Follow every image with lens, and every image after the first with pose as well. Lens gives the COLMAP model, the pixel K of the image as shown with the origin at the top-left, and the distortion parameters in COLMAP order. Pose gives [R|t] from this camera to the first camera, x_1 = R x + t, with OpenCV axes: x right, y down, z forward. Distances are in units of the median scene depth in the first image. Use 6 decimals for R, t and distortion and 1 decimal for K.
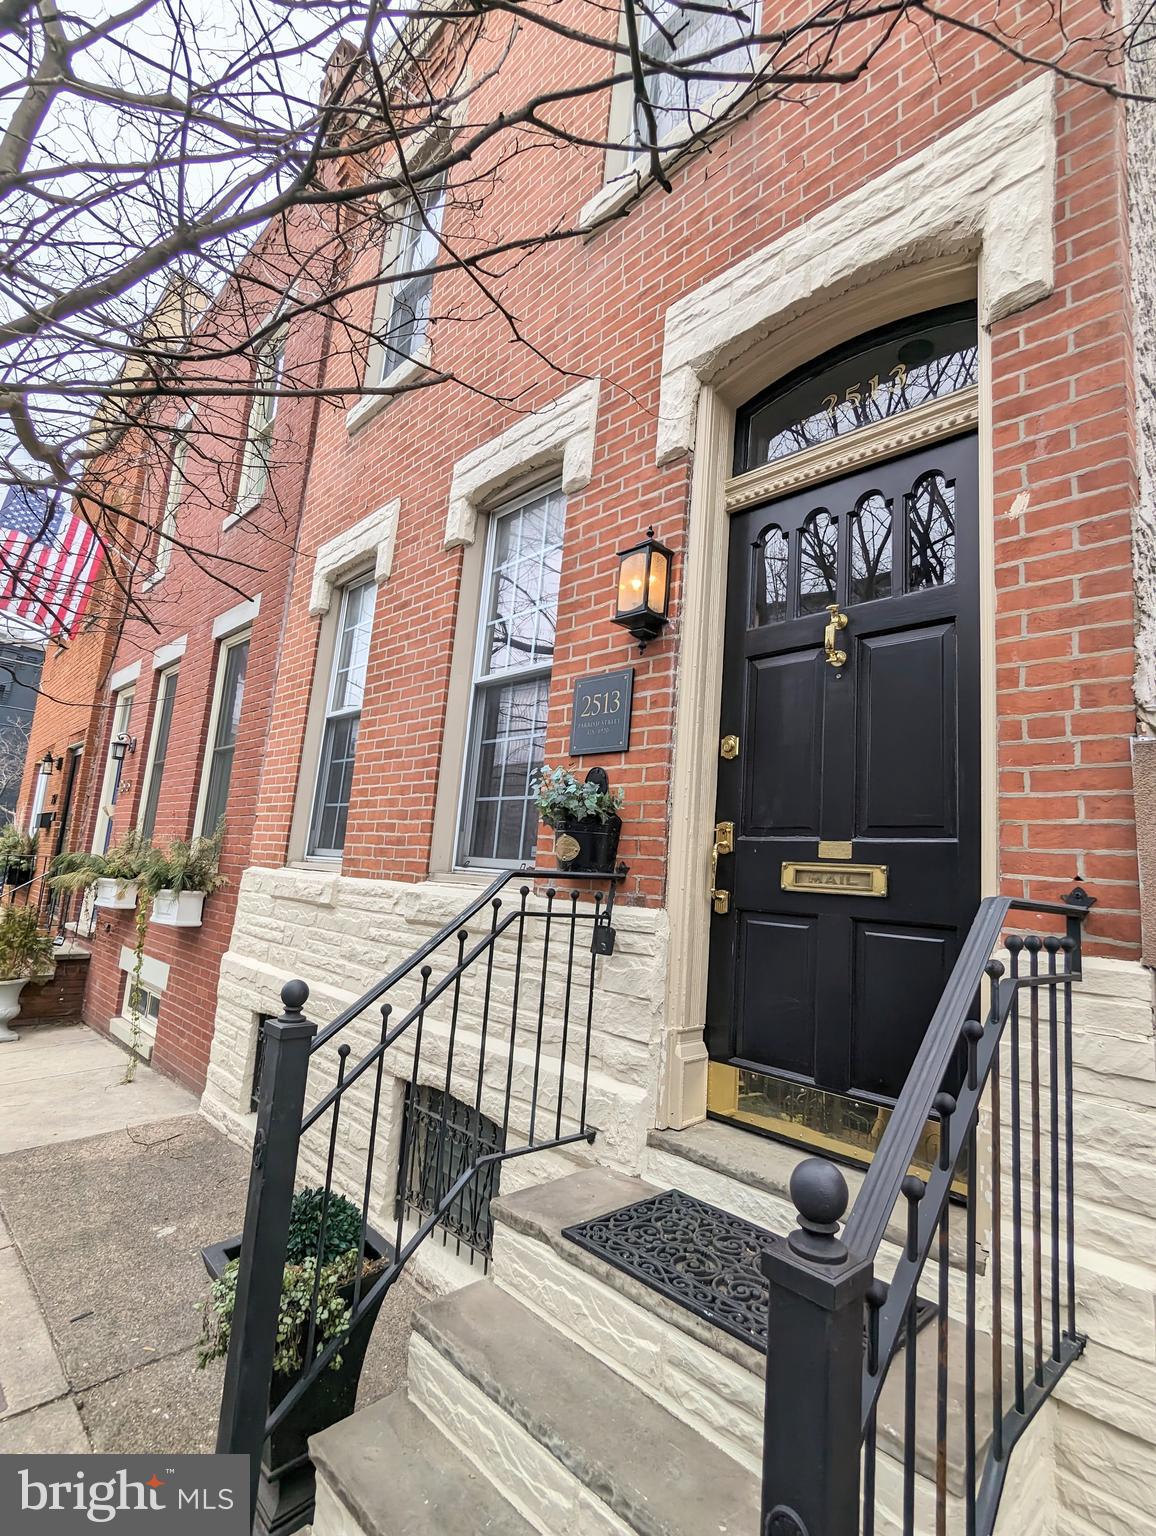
lens RADIAL K [[732.6, 0, 579.5], [0, 732.6, 771.0], [0, 0, 1]] dist [-0.003431, 0.001423]
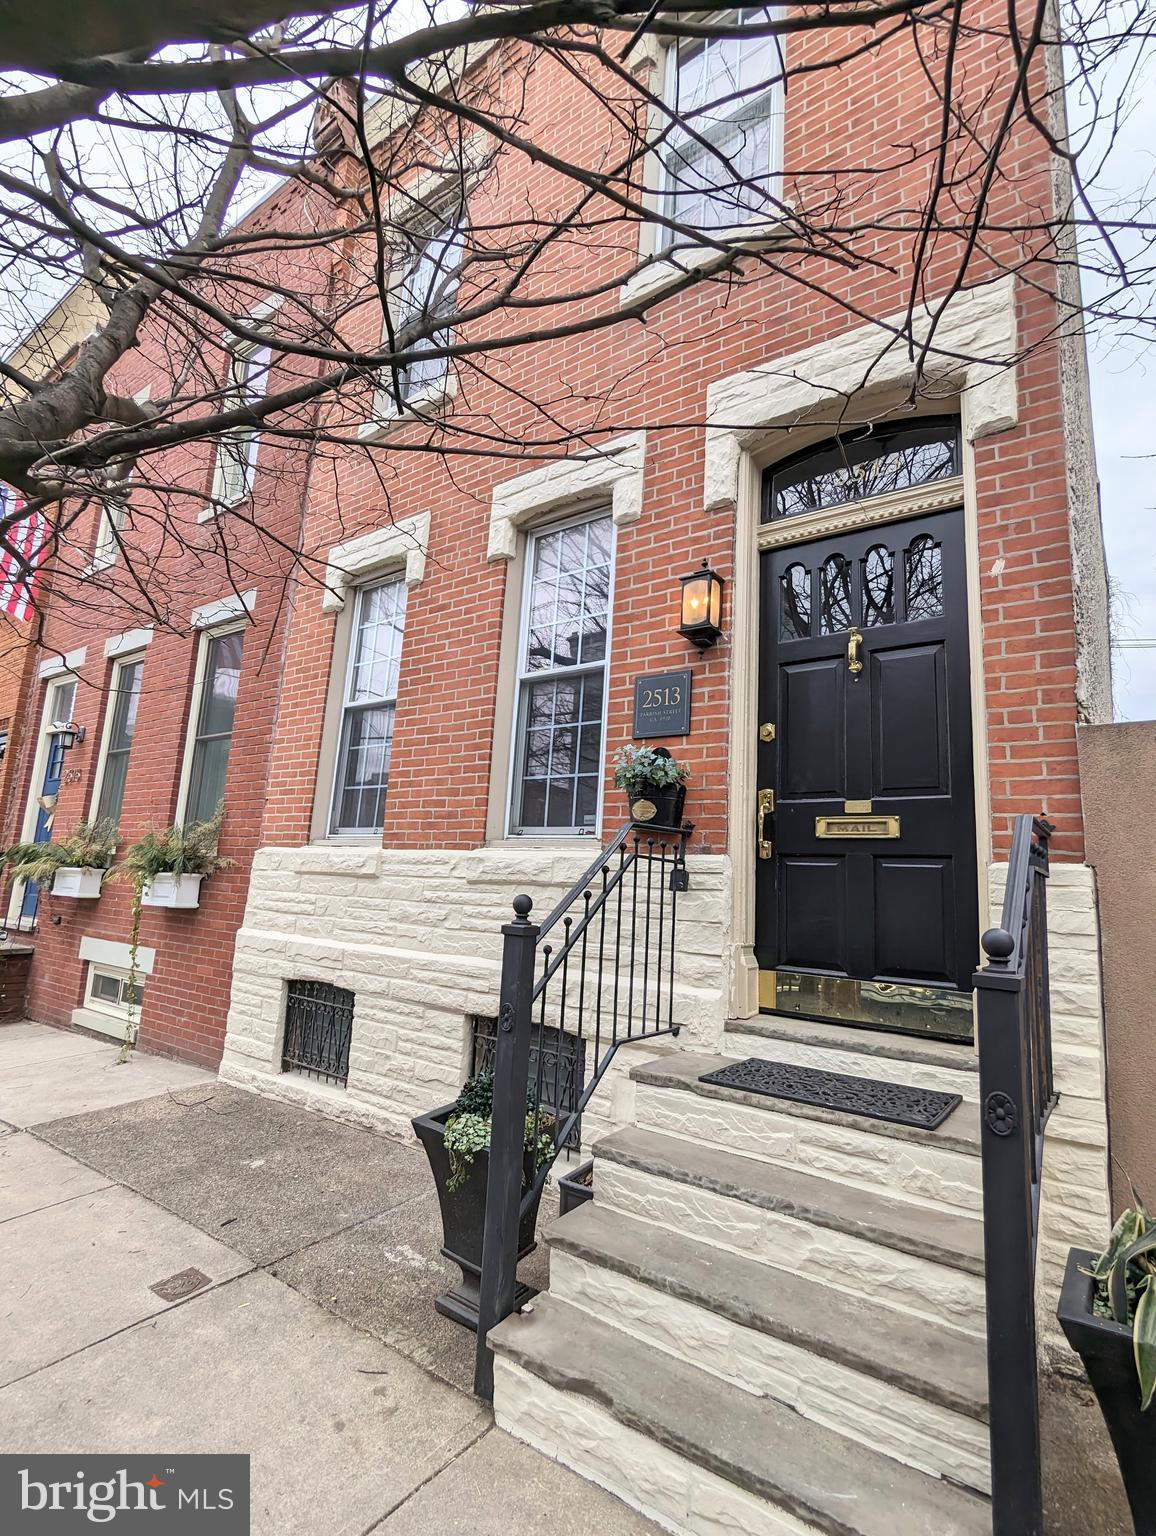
lens RADIAL K [[732.6, 0, 577.8], [0, 732.6, 771.8], [0, 0, 1]] dist [-0.003431, 0.001423]
pose [[0.985619, 0.006618, 0.168854, -0.343027], [-0.006099, 0.999975, -0.003592, 0.043469], [-0.168873, 0.002511, 0.985635, -0.223765]]
